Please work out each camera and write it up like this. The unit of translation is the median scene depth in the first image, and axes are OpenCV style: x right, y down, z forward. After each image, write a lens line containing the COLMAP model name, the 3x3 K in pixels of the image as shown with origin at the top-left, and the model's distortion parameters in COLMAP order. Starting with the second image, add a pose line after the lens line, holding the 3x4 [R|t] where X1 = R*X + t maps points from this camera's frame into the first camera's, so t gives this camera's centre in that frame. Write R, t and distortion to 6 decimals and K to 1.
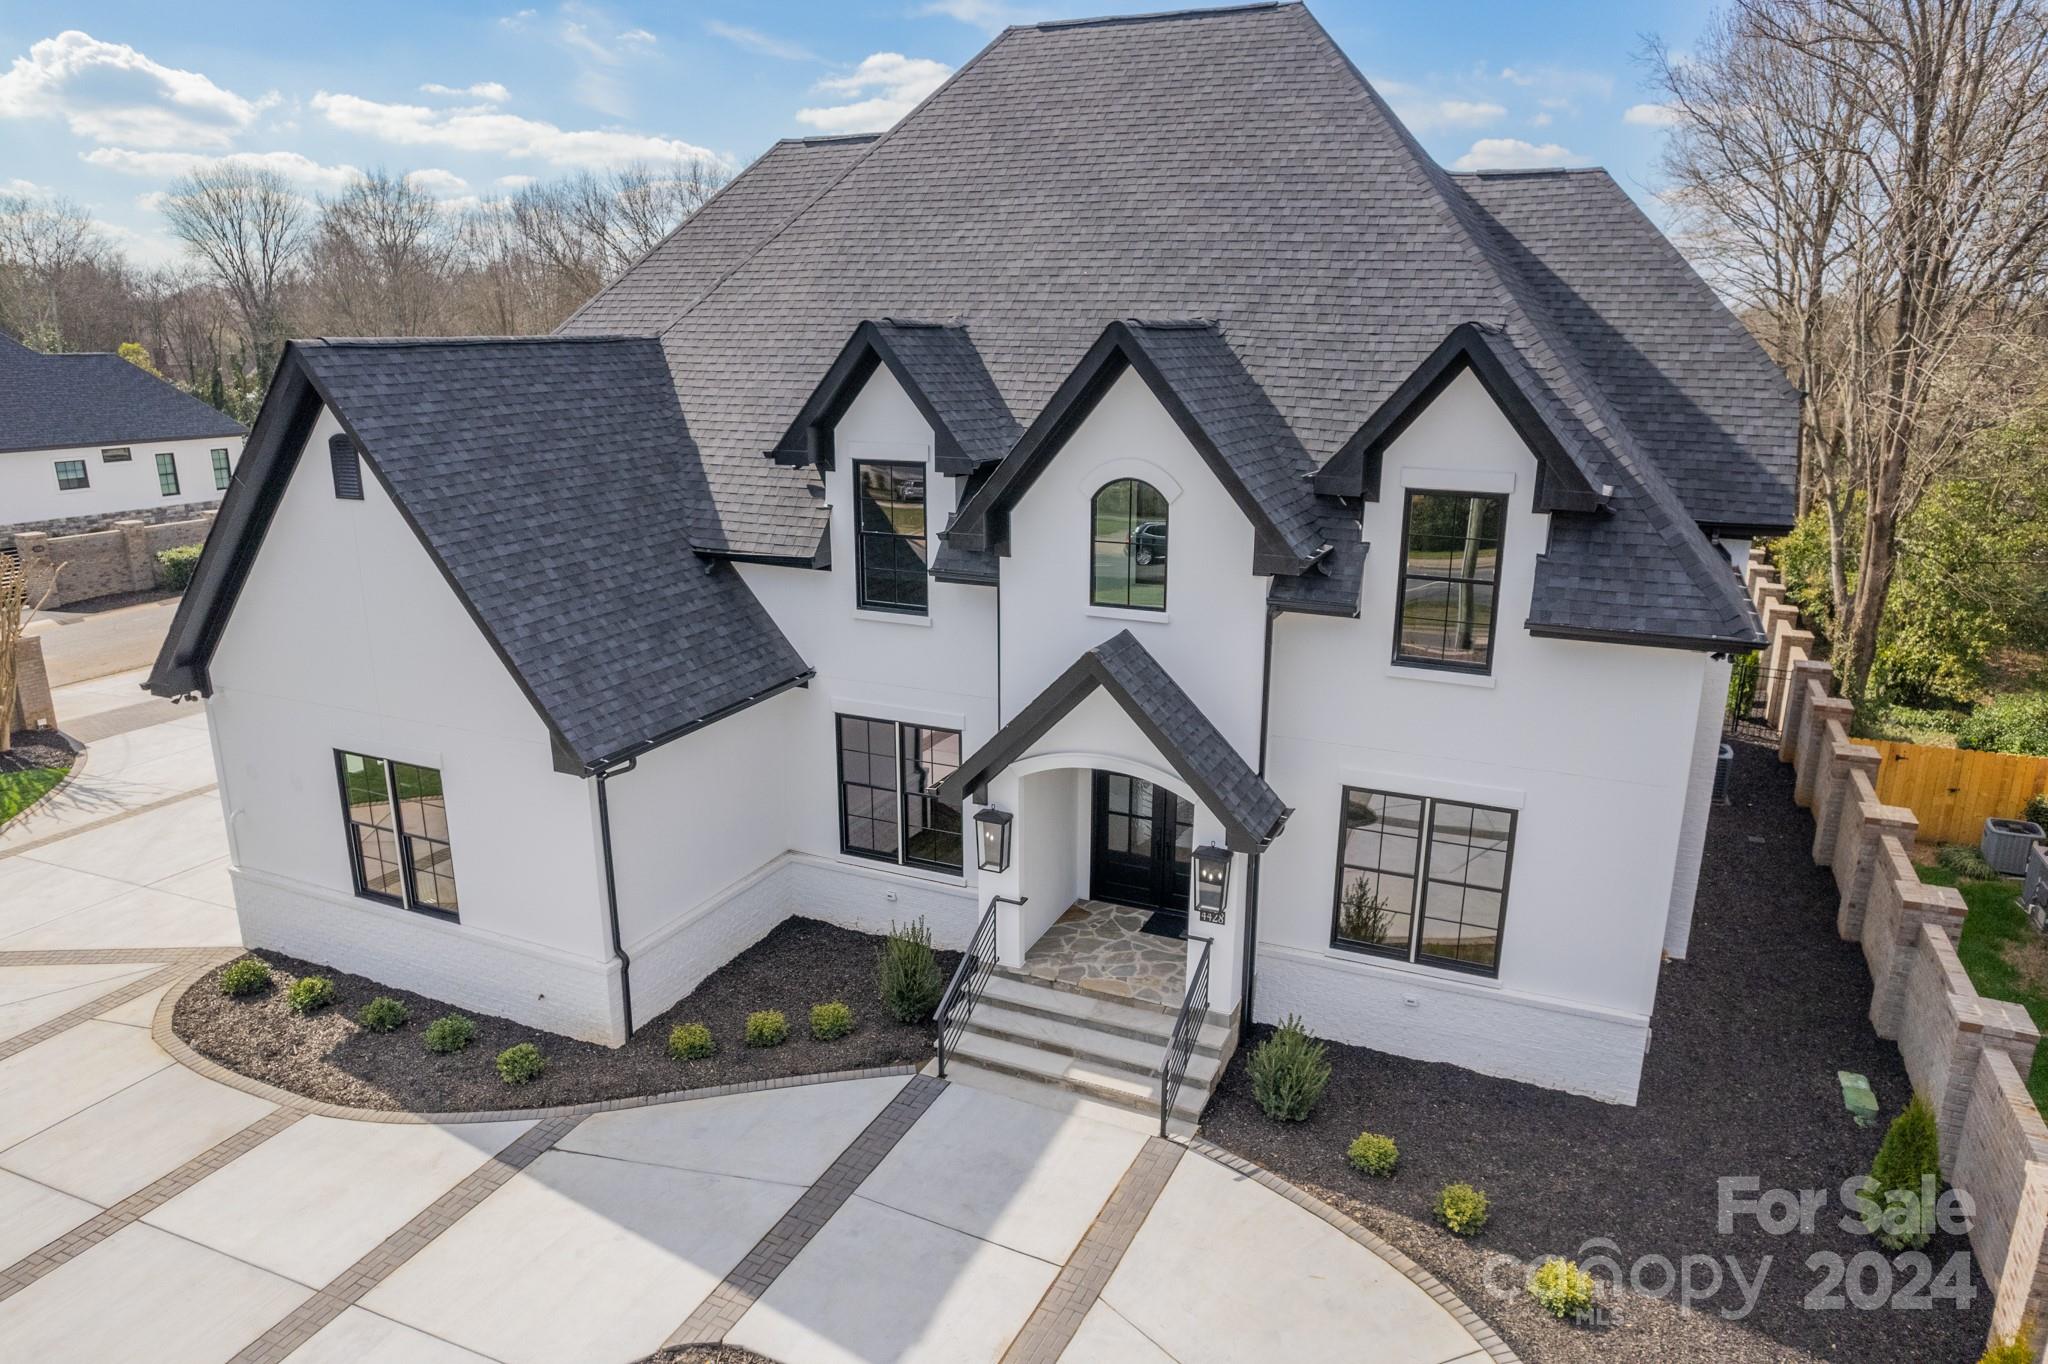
lens RADIAL K [[1307.8, 0, 1018.2], [0, 1307.8, 692.8], [0, 0, 1]] dist [-0.088652, 0.083000]
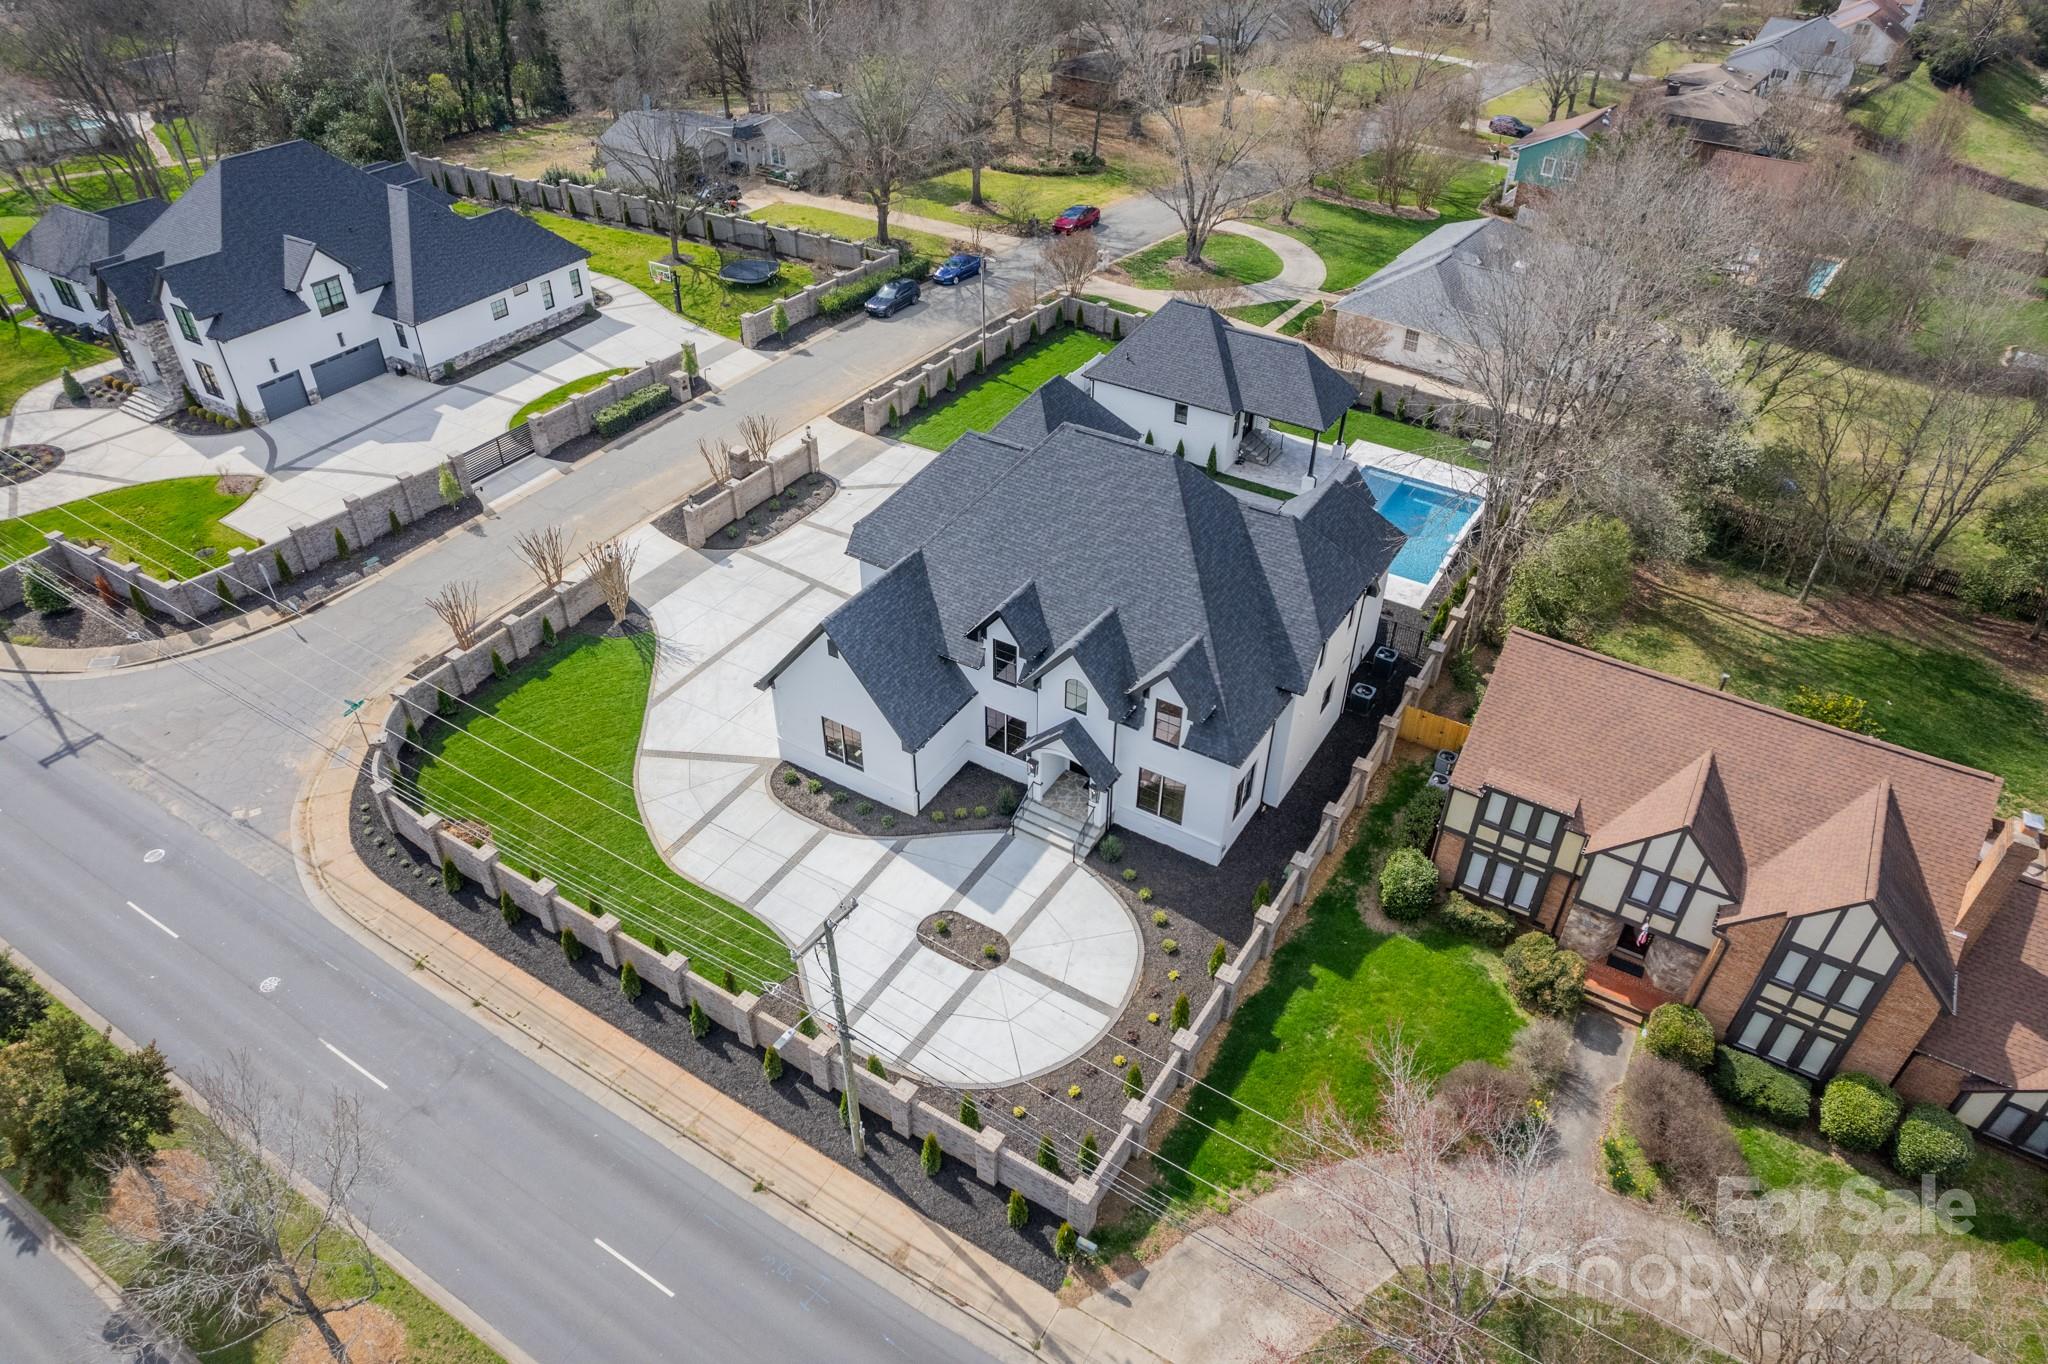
lens RADIAL K [[1307.8, 0, 1018.2], [0, 1307.8, 692.8], [0, 0, 1]] dist [-0.088652, 0.083000]
pose [[0.992350, 0.078162, -0.095561, 0.239826], [-0.035785, 0.922938, 0.383281, -1.296122], [0.118155, -0.376929, 0.918675, -1.899319]]
